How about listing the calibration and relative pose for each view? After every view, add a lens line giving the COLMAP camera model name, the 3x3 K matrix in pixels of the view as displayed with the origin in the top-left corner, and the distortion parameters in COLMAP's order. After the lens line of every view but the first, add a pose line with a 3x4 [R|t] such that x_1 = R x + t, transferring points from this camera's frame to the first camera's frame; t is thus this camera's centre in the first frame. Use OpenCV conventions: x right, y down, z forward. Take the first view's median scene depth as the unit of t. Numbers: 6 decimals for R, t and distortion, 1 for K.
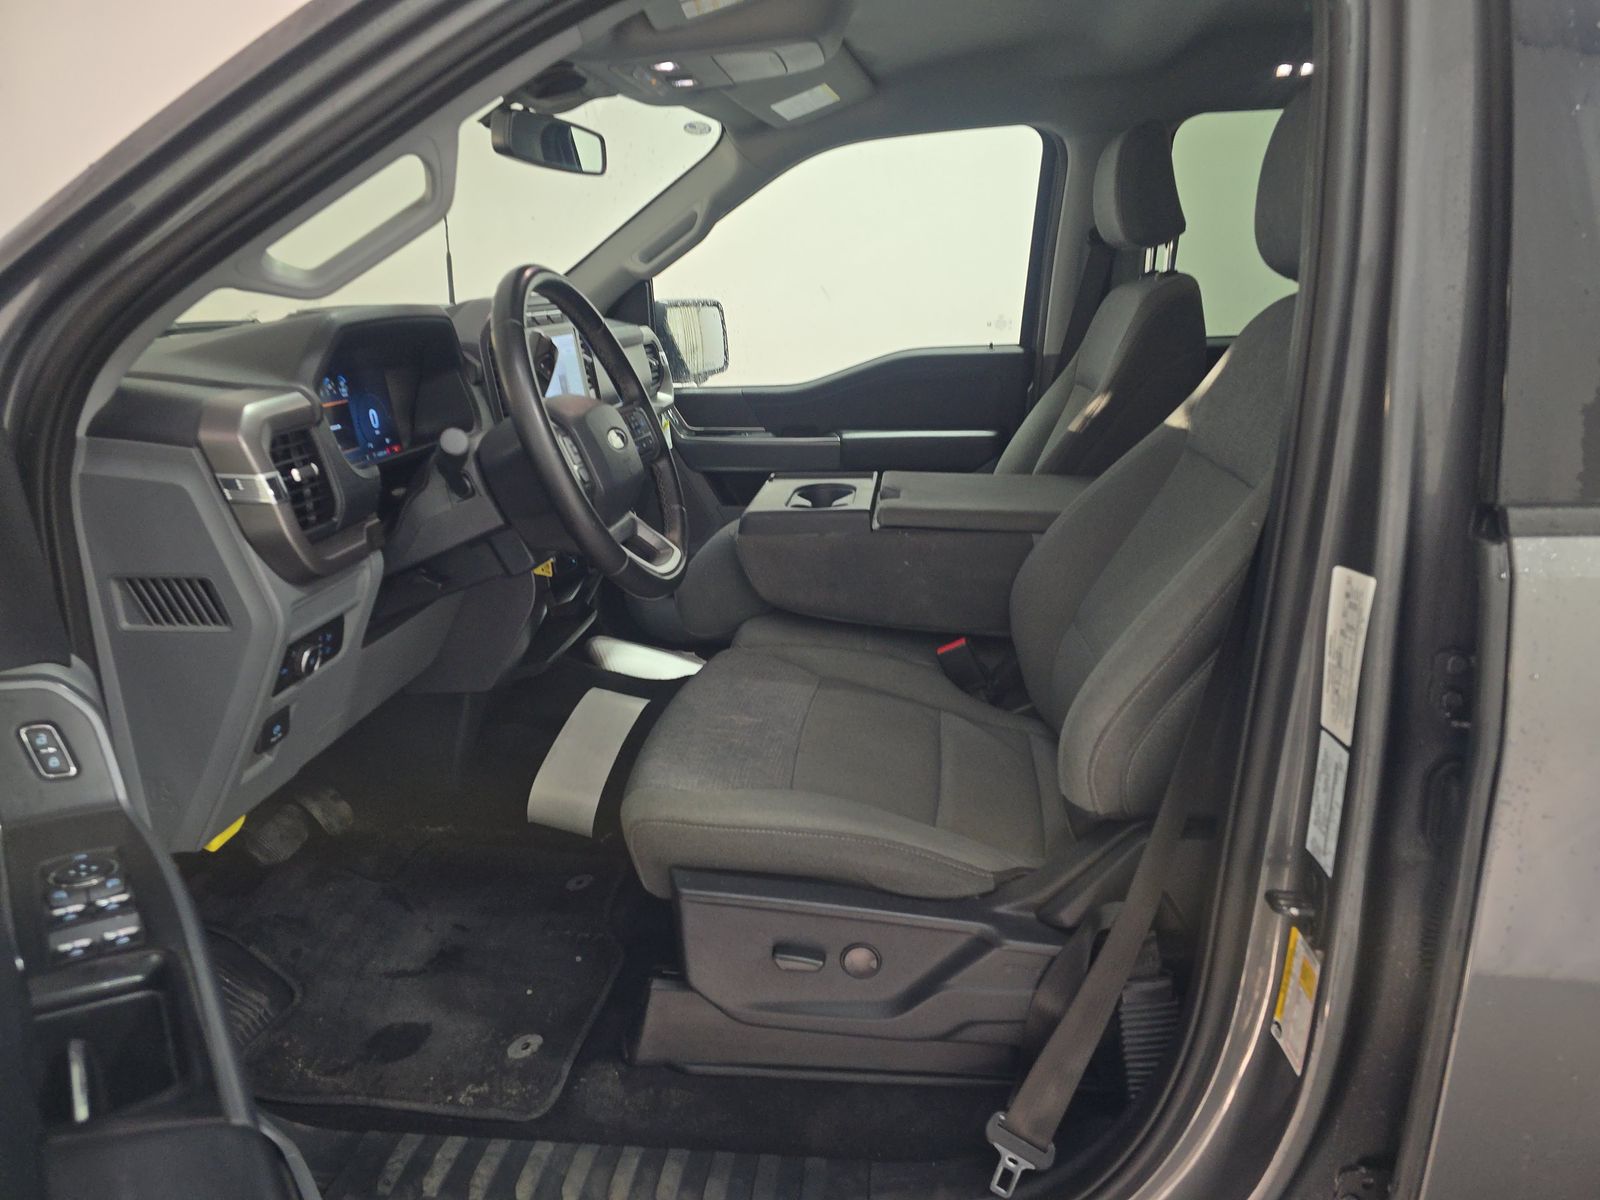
lens RADIAL K [[1066.2, 0, 800.0], [0, 1066.2, 600.0], [0, 0, 1]] dist [0.059787, -0.056012]
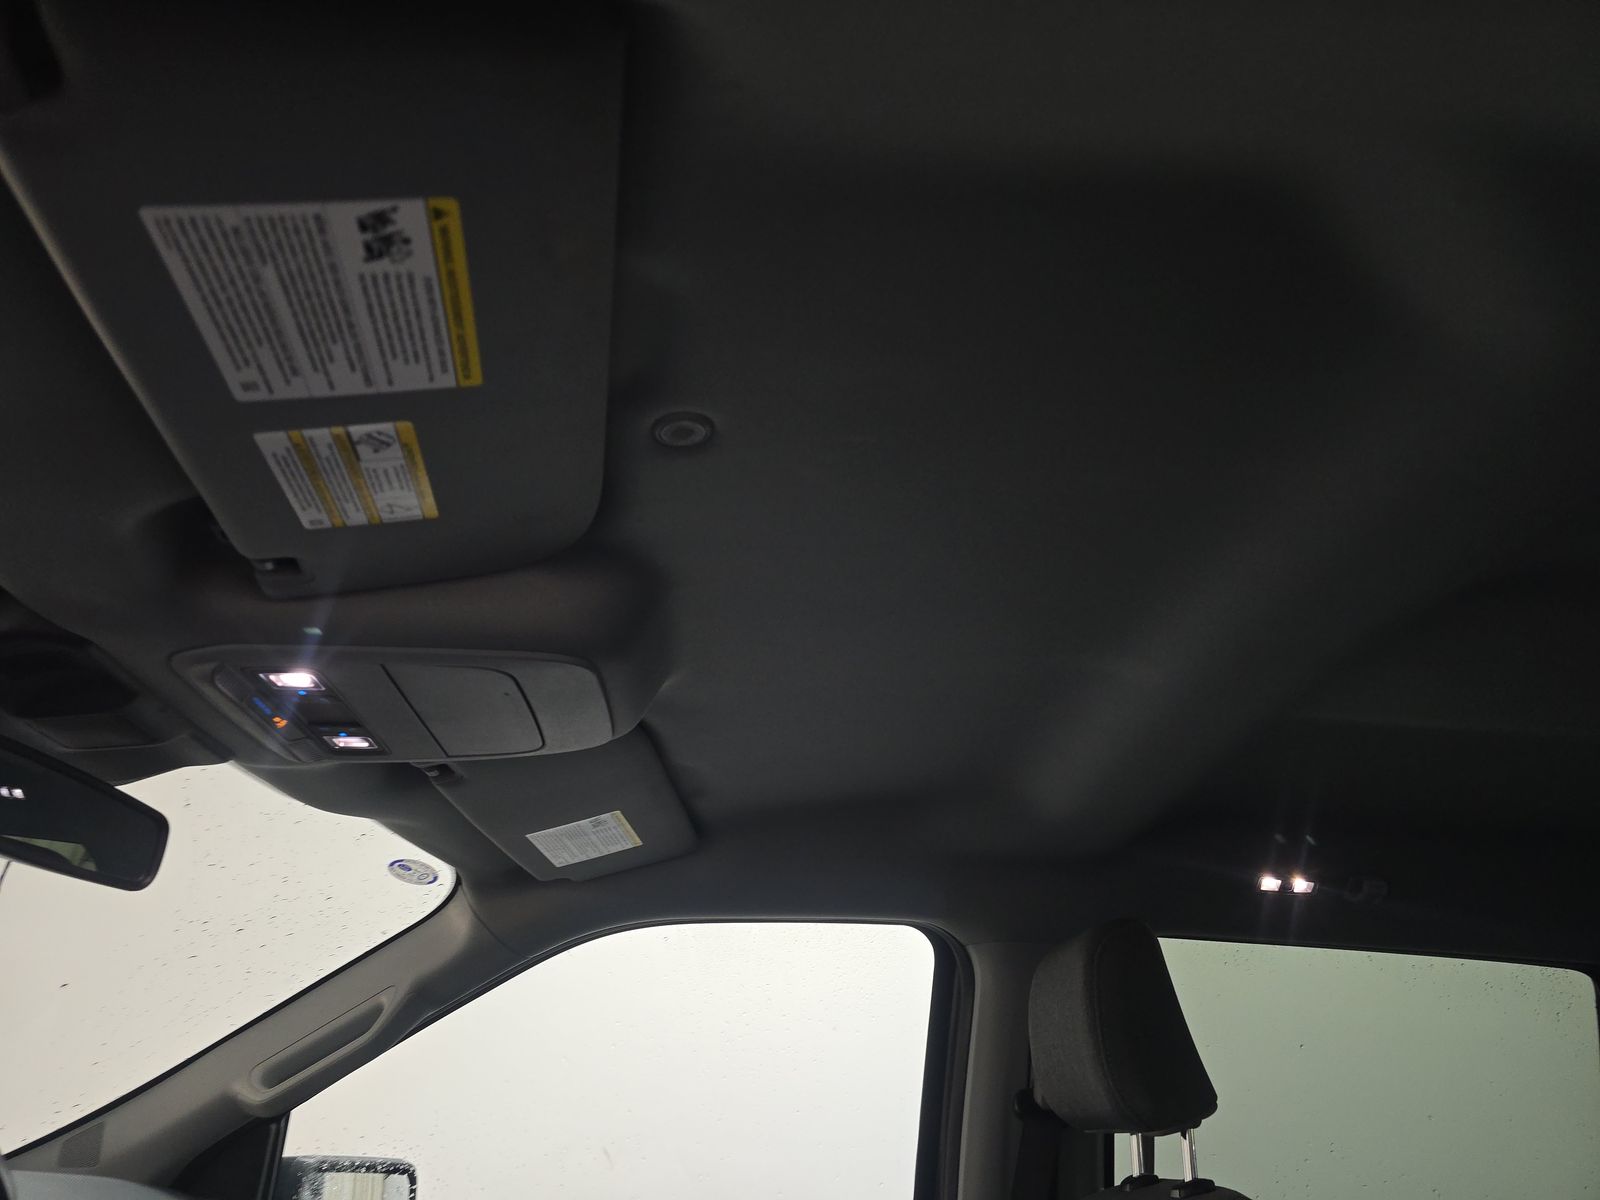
lens RADIAL K [[1066.2, 0, 800.0], [0, 1066.2, 600.0], [0, 0, 1]] dist [0.059787, -0.056012]
pose [[0.984193, 0.136644, 0.112665, 0.036967], [-0.022071, 0.725837, -0.687512, -0.128723], [-0.175721, 0.674158, 0.717379, 0.416489]]
